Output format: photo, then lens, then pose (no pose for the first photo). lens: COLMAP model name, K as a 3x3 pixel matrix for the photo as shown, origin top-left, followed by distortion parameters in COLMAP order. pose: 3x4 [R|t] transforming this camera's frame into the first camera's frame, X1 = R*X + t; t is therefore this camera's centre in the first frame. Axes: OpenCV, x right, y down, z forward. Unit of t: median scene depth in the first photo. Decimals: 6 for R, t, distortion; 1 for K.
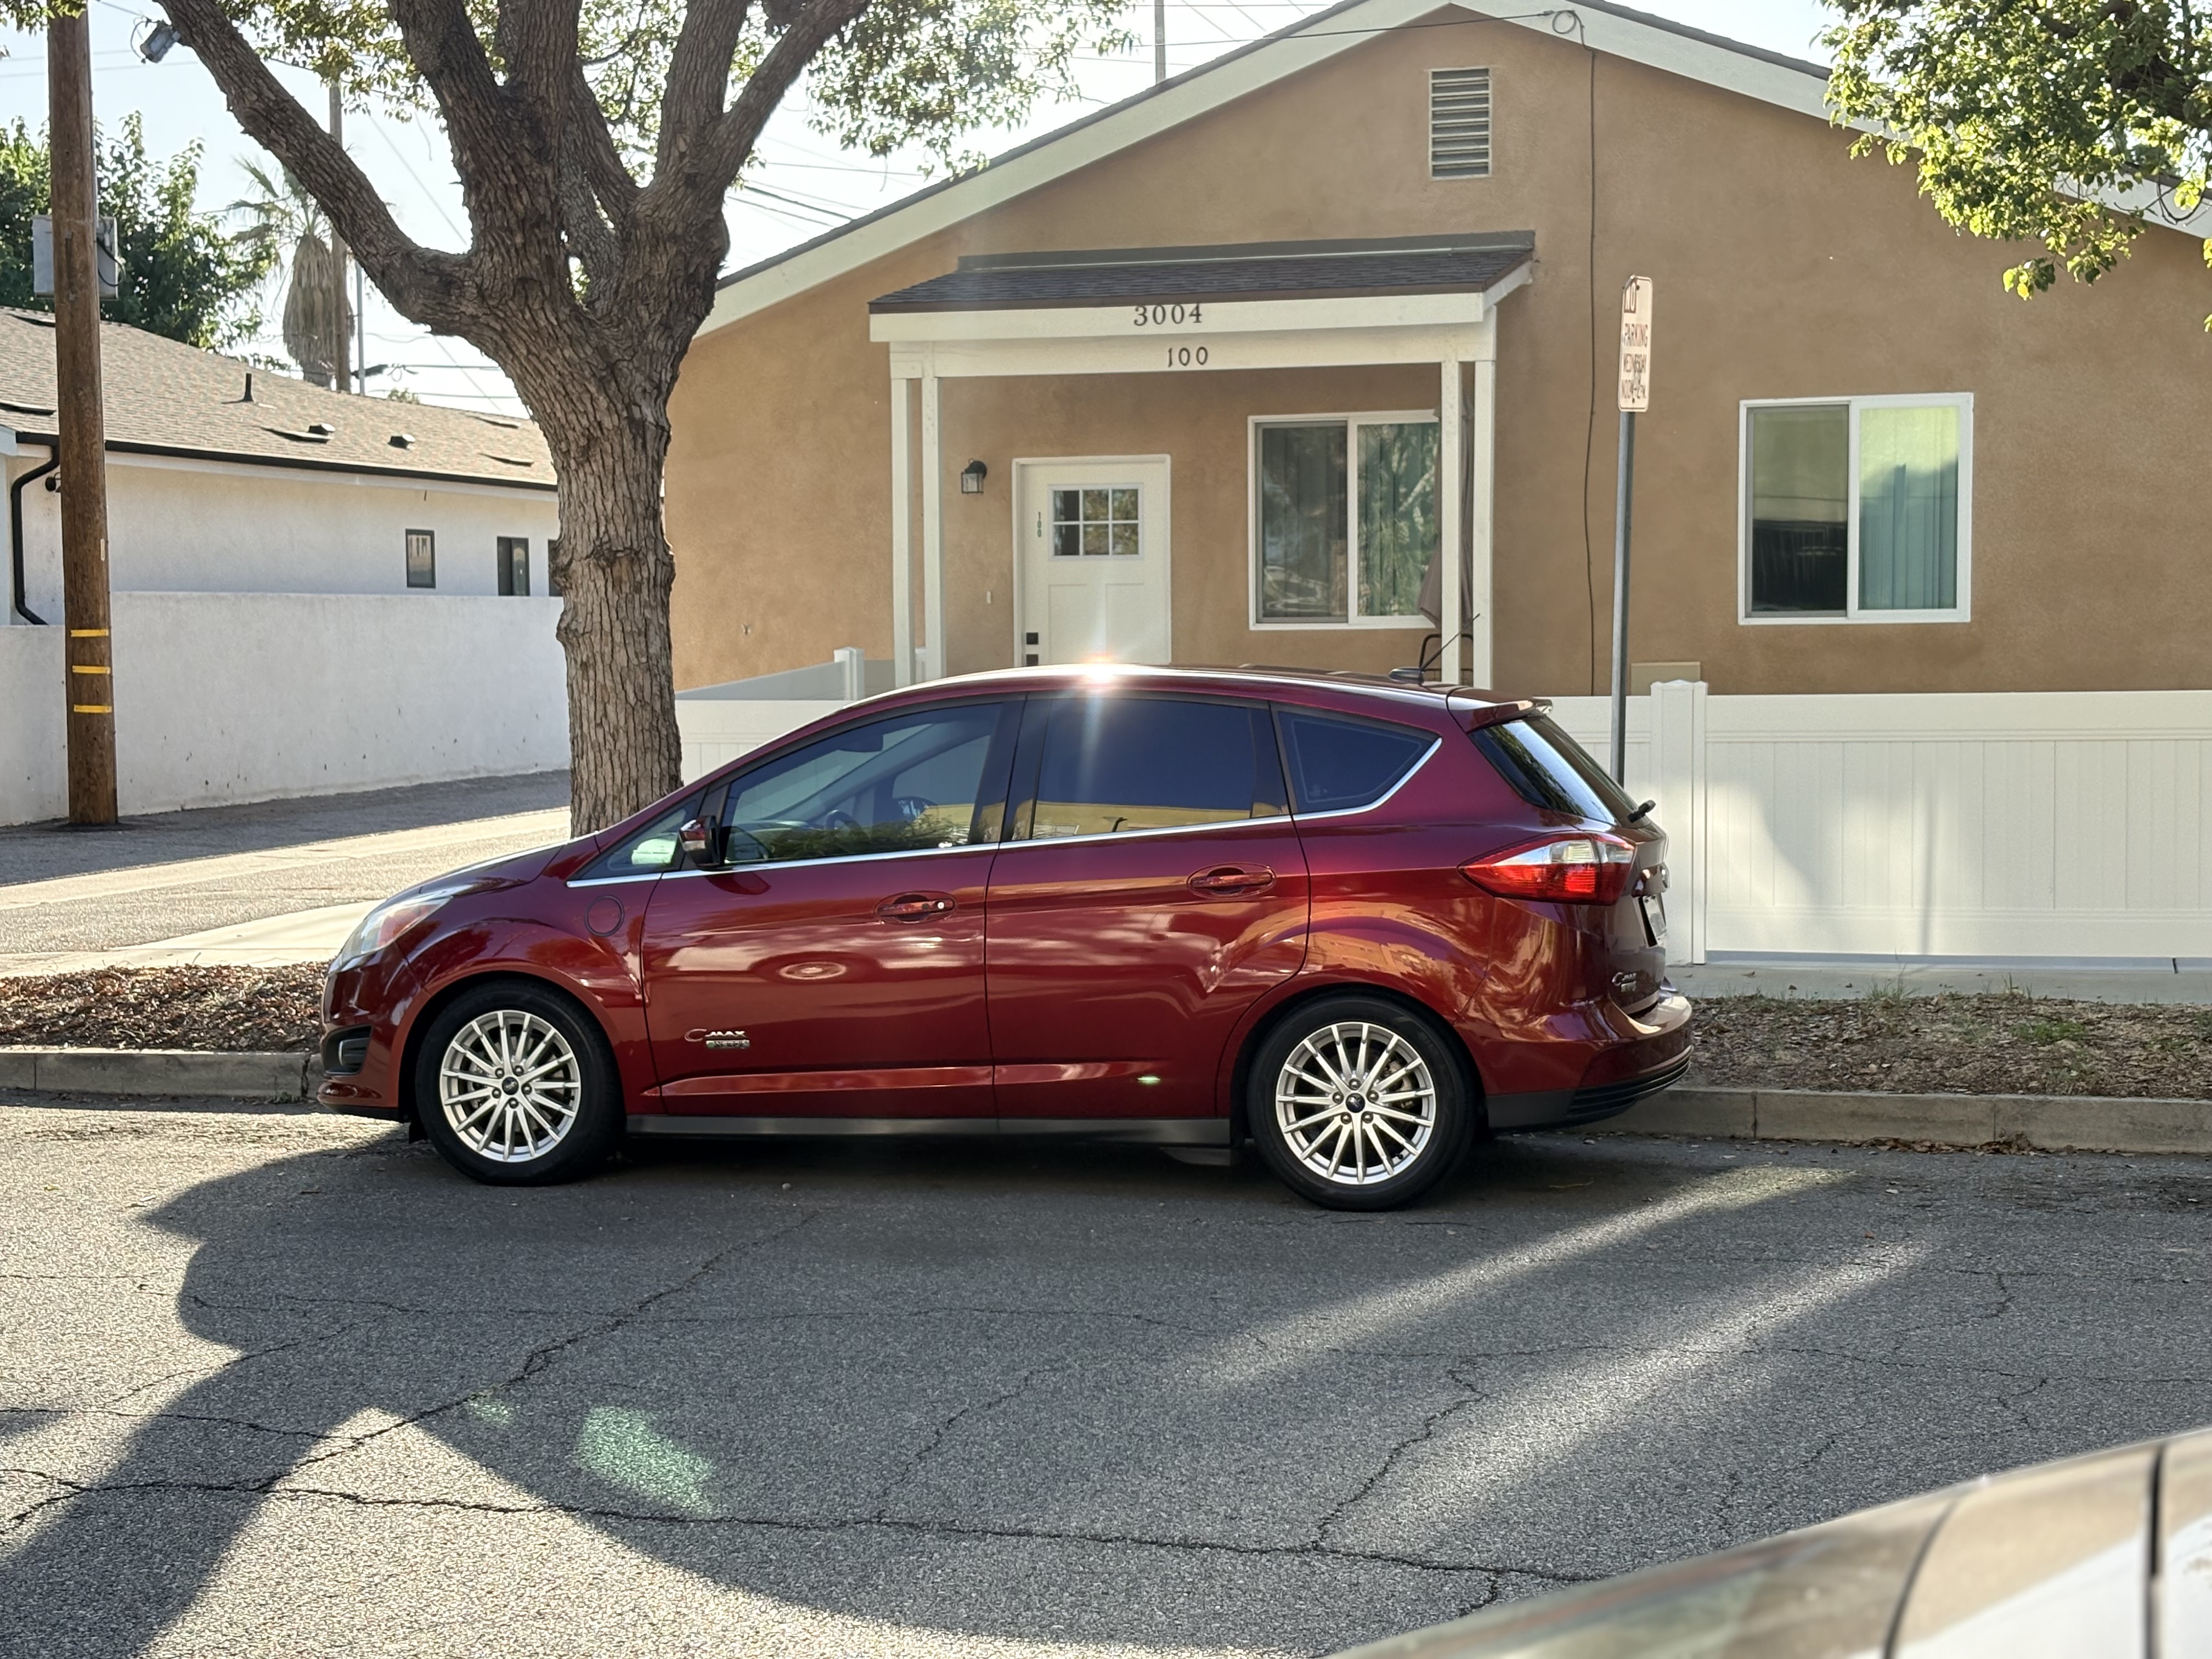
lens RADIAL K [[3408.9, 0, 1104.9], [0, 3408.9, 827.5], [0, 0, 1]] dist [0.063854, 0.000000]
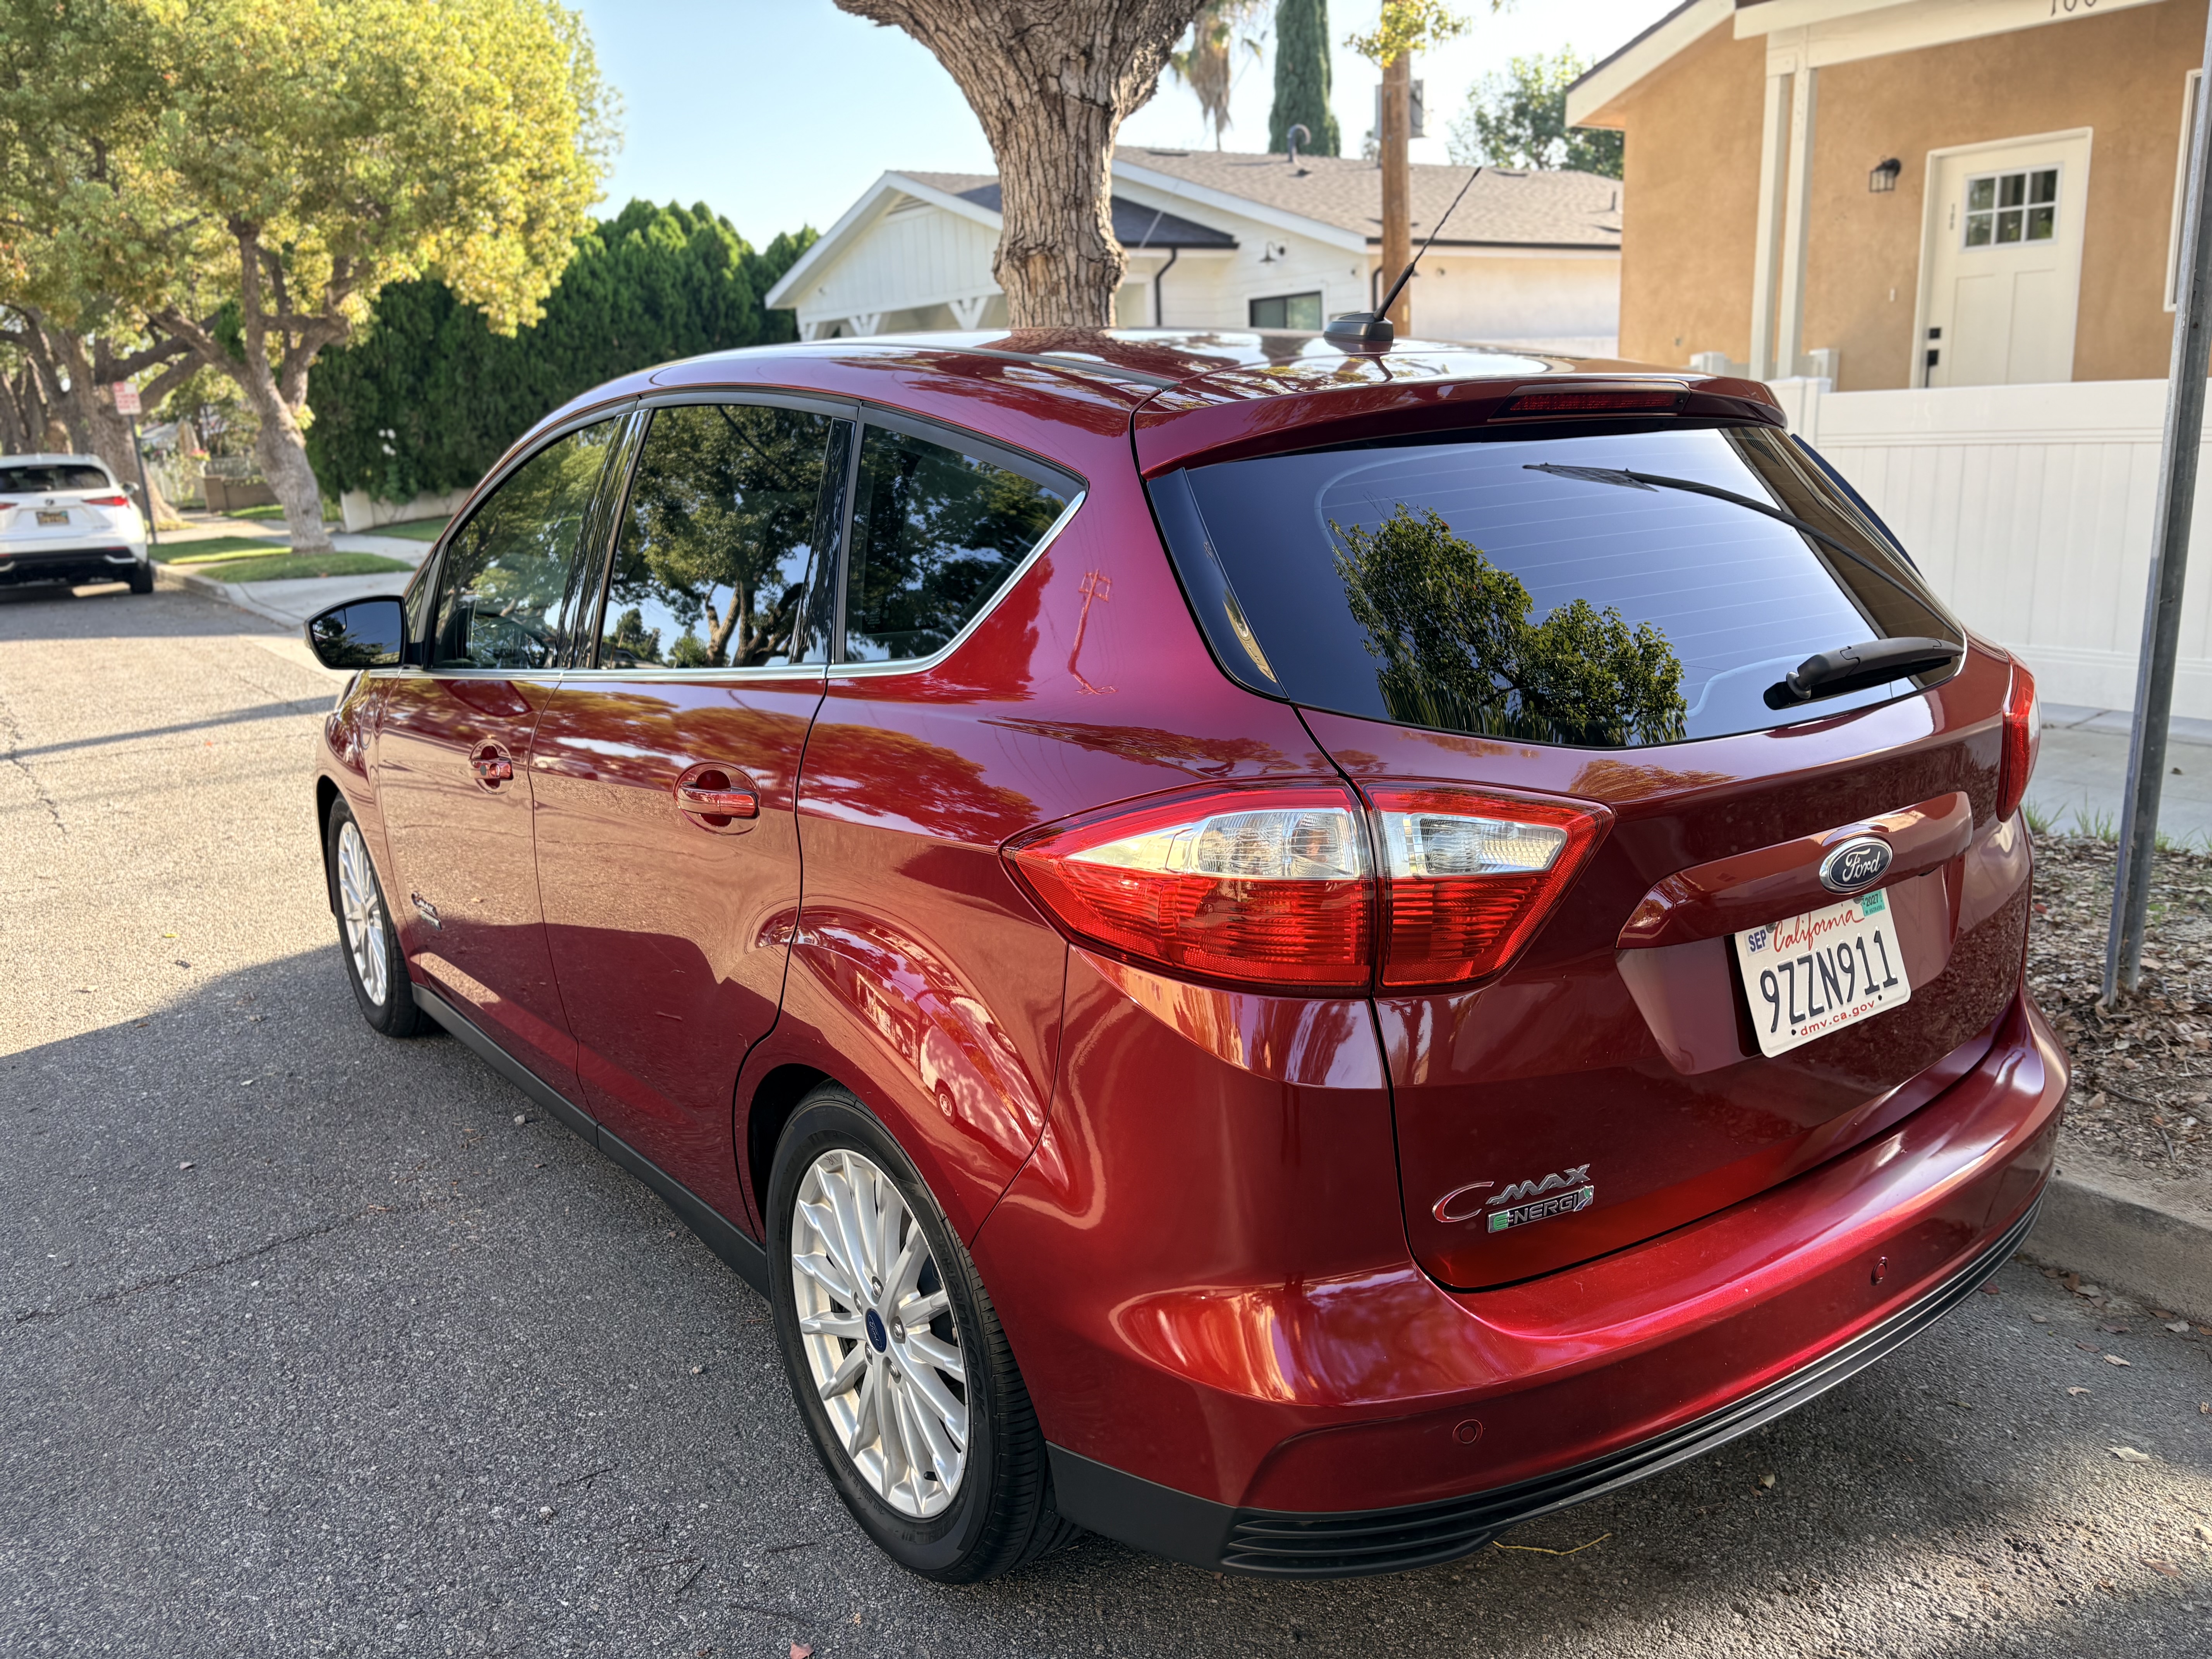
lens RADIAL K [[1701.5, 0, 1100.7], [0, 1701.5, 834.9], [0, 0, 1]] dist [0.007732, -0.027542]
pose [[0.784999, 0.118893, -0.607981, 0.165864], [0.007815, 0.979432, 0.201622, -0.018876], [0.619448, -0.163024, 0.767924, 0.631214]]
